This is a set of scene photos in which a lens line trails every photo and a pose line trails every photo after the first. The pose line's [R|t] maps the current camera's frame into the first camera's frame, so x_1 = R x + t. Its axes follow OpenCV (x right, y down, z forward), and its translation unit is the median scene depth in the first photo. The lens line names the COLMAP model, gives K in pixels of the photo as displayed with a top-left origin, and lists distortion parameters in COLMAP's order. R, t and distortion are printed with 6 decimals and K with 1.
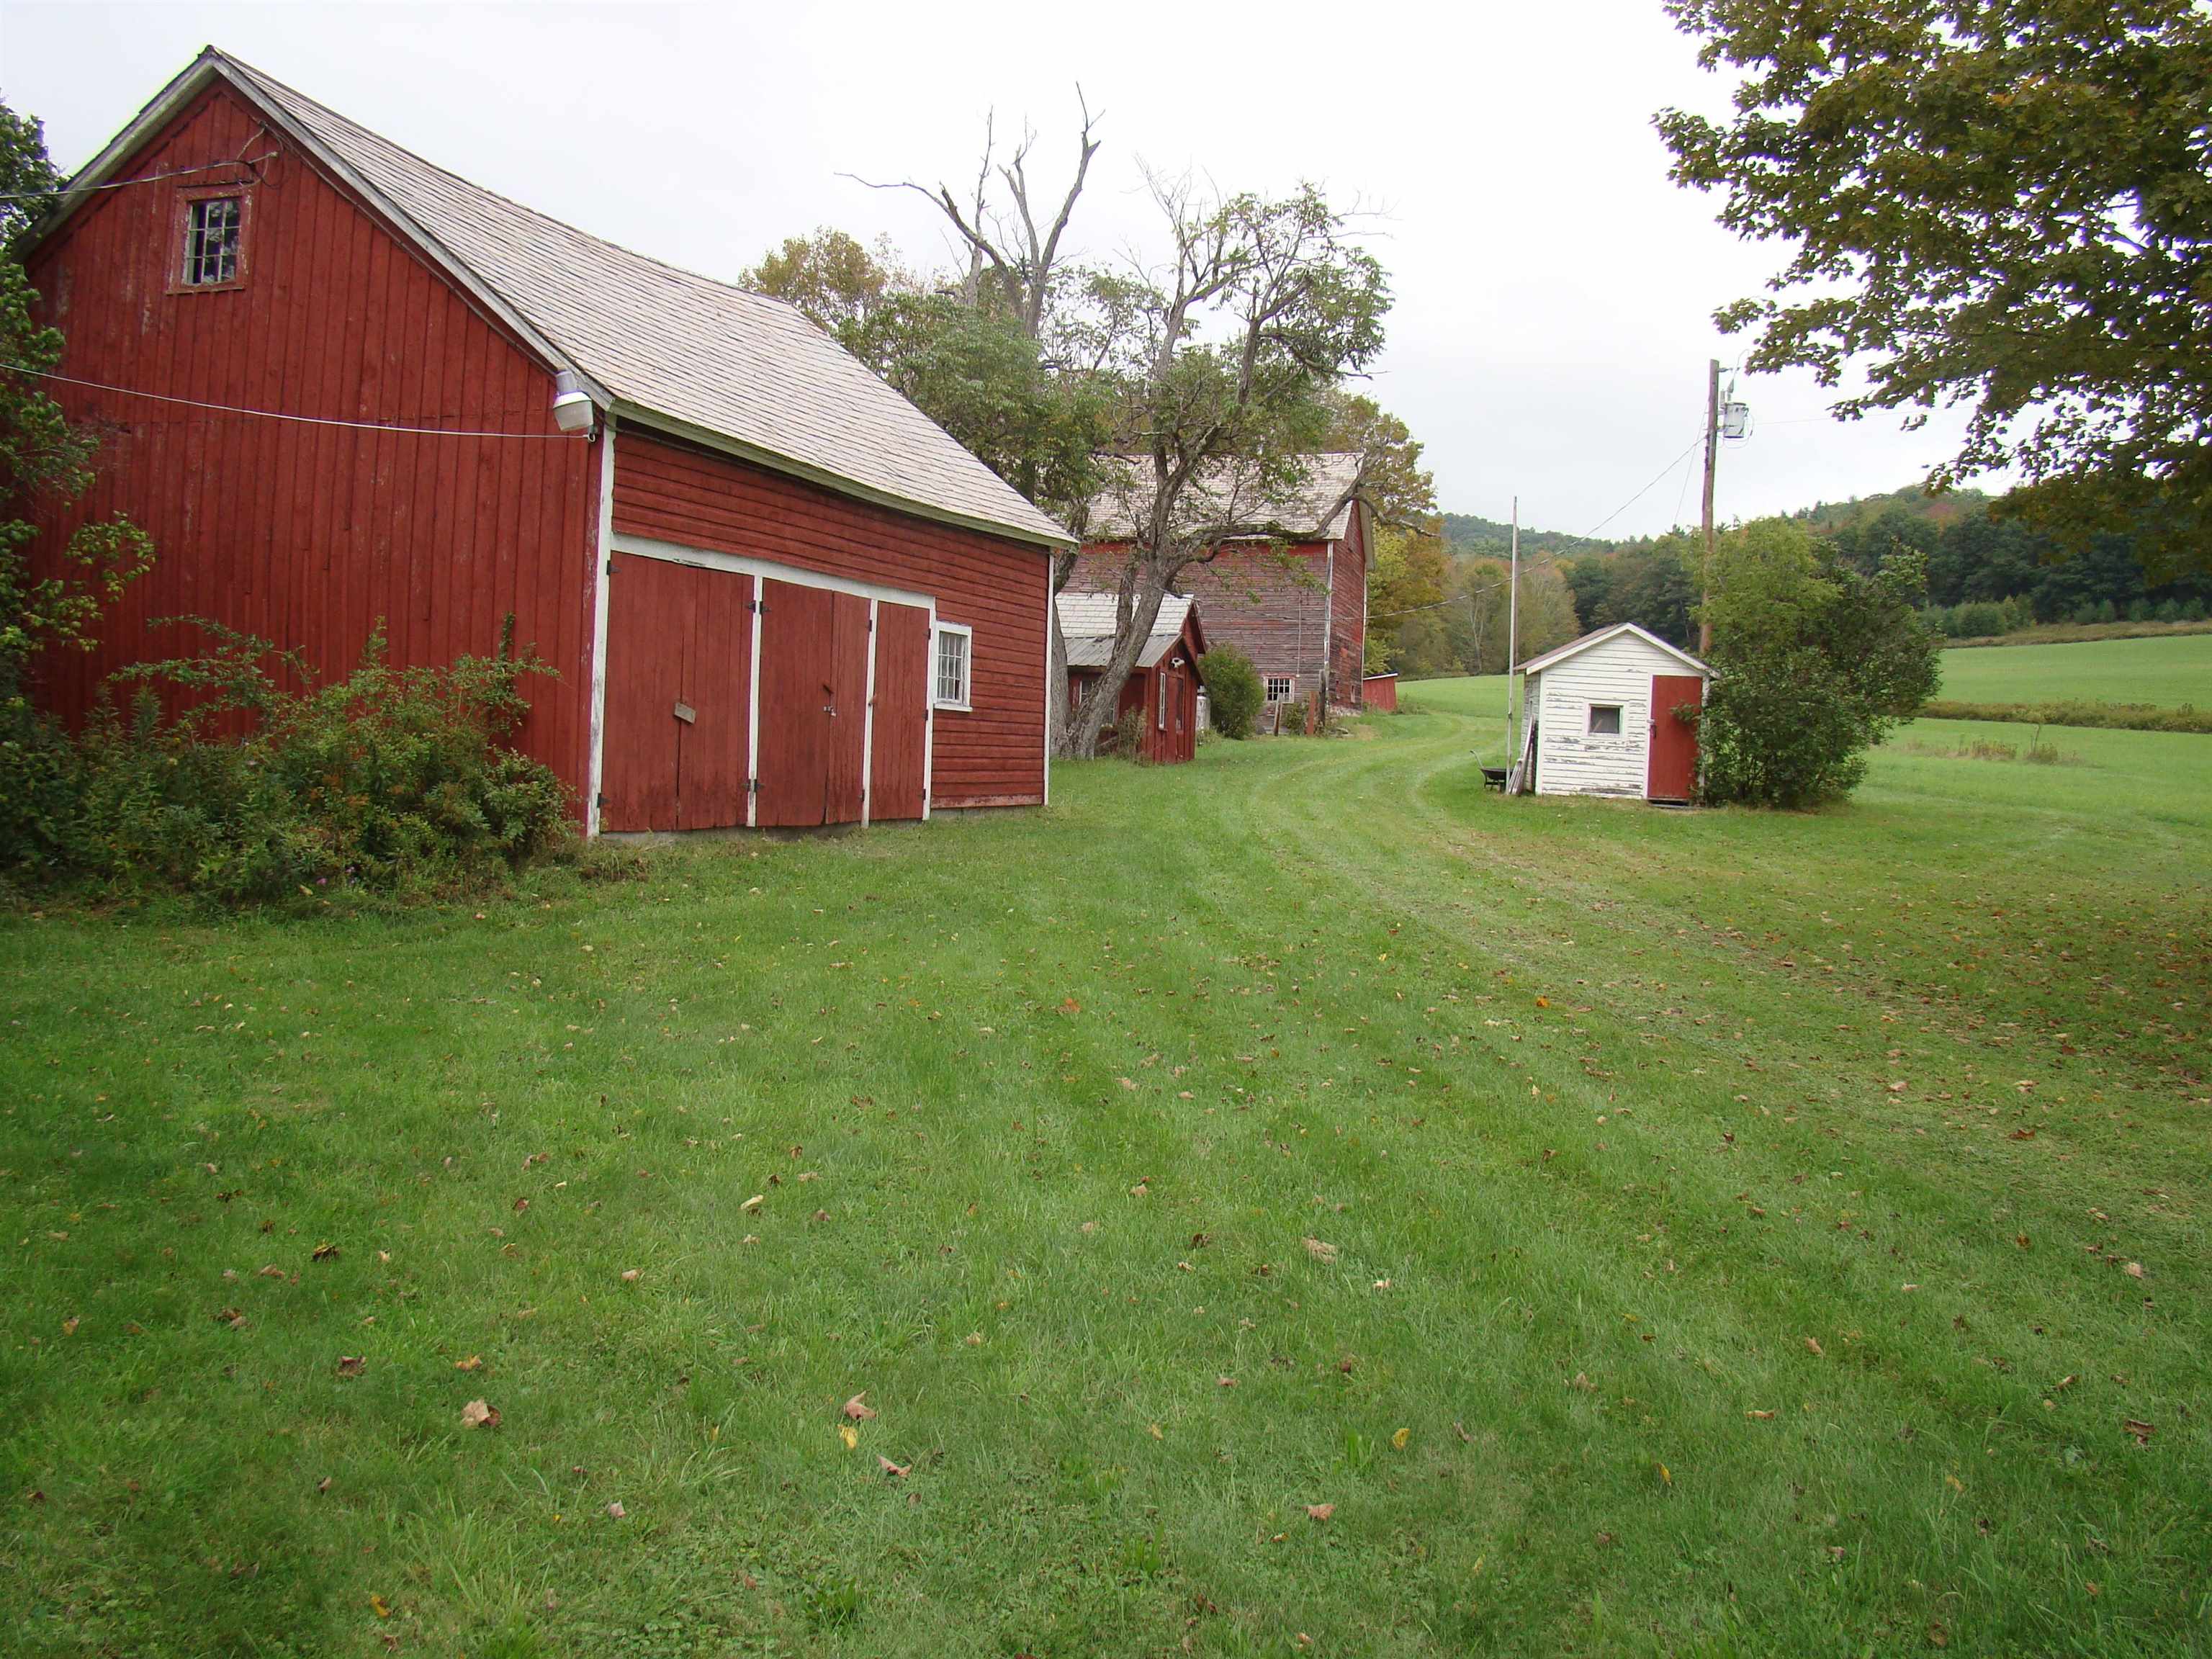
lens RADIAL K [[2021.2, 0, 1095.7], [0, 2021.2, 831.0], [0, 0, 1]] dist [-0.125967, 0.000000]
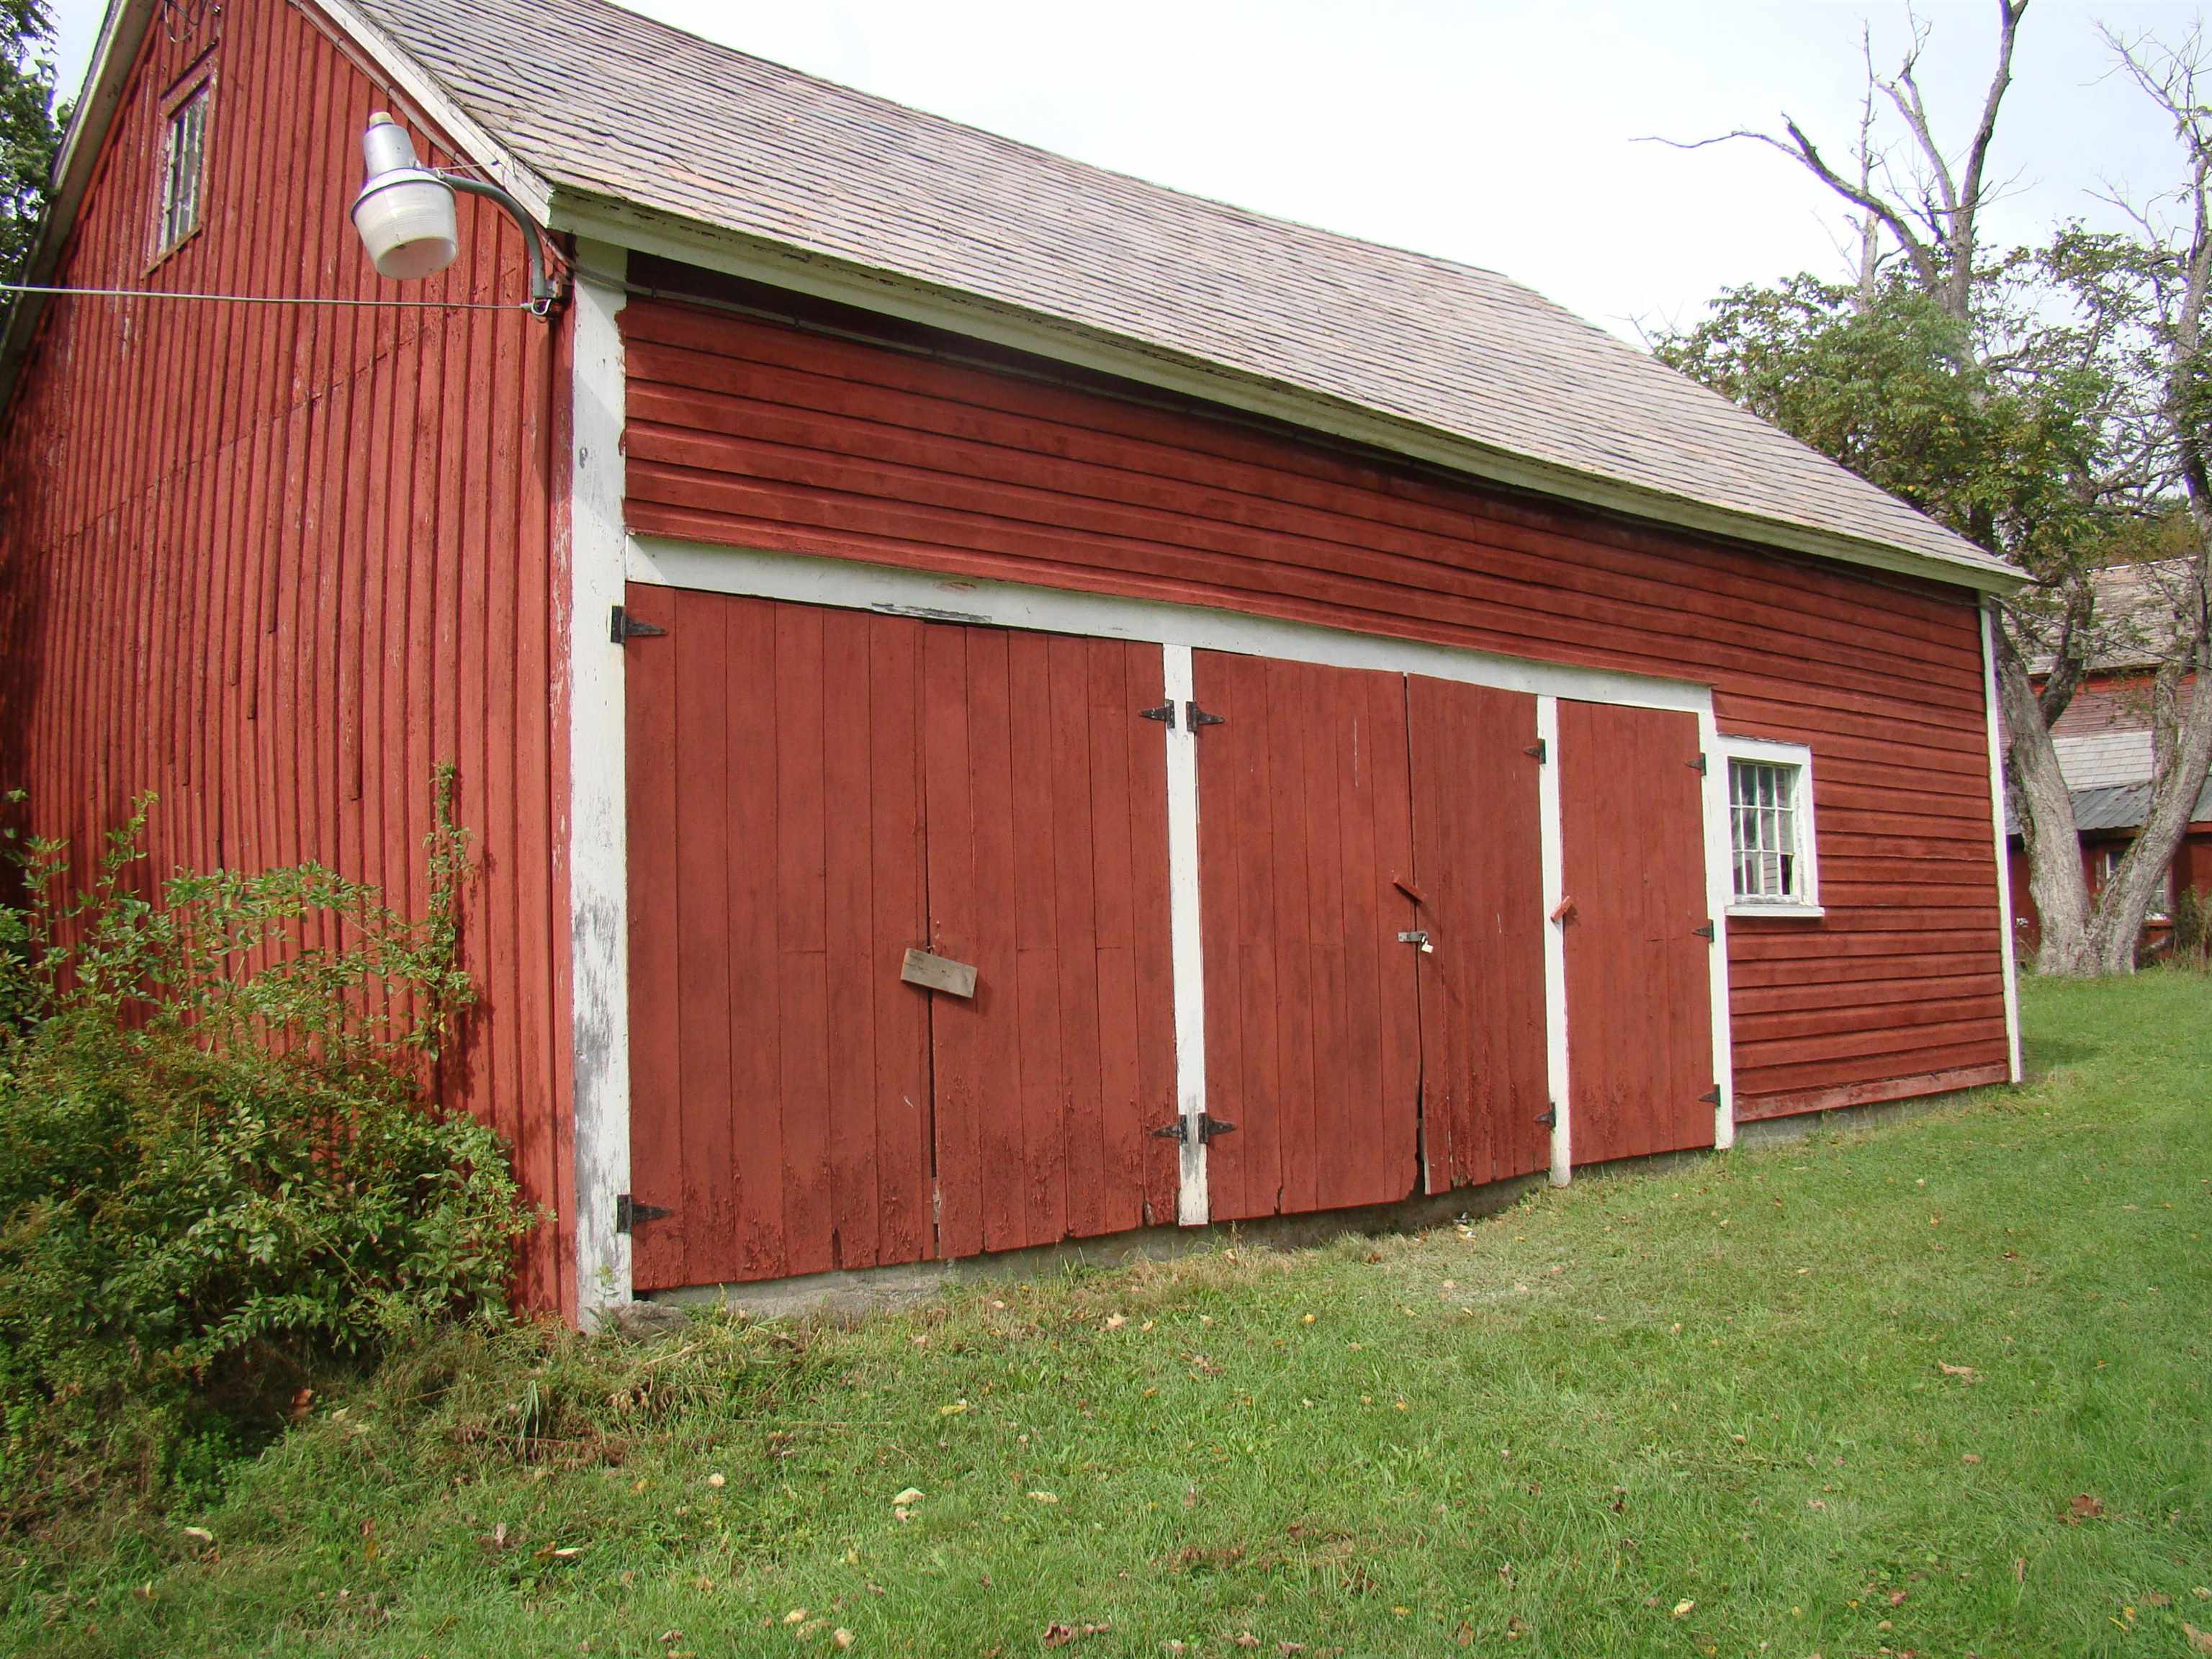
lens RADIAL K [[2021.2, 0, 1118.4], [0, 2021.2, 840.6], [0, 0, 1]] dist [-0.125967, 0.000000]
pose [[0.876969, -0.087598, -0.472496, 0.020926], [0.036634, 0.992571, -0.116023, -0.030180], [0.479149, 0.084439, 0.873663, 0.538904]]
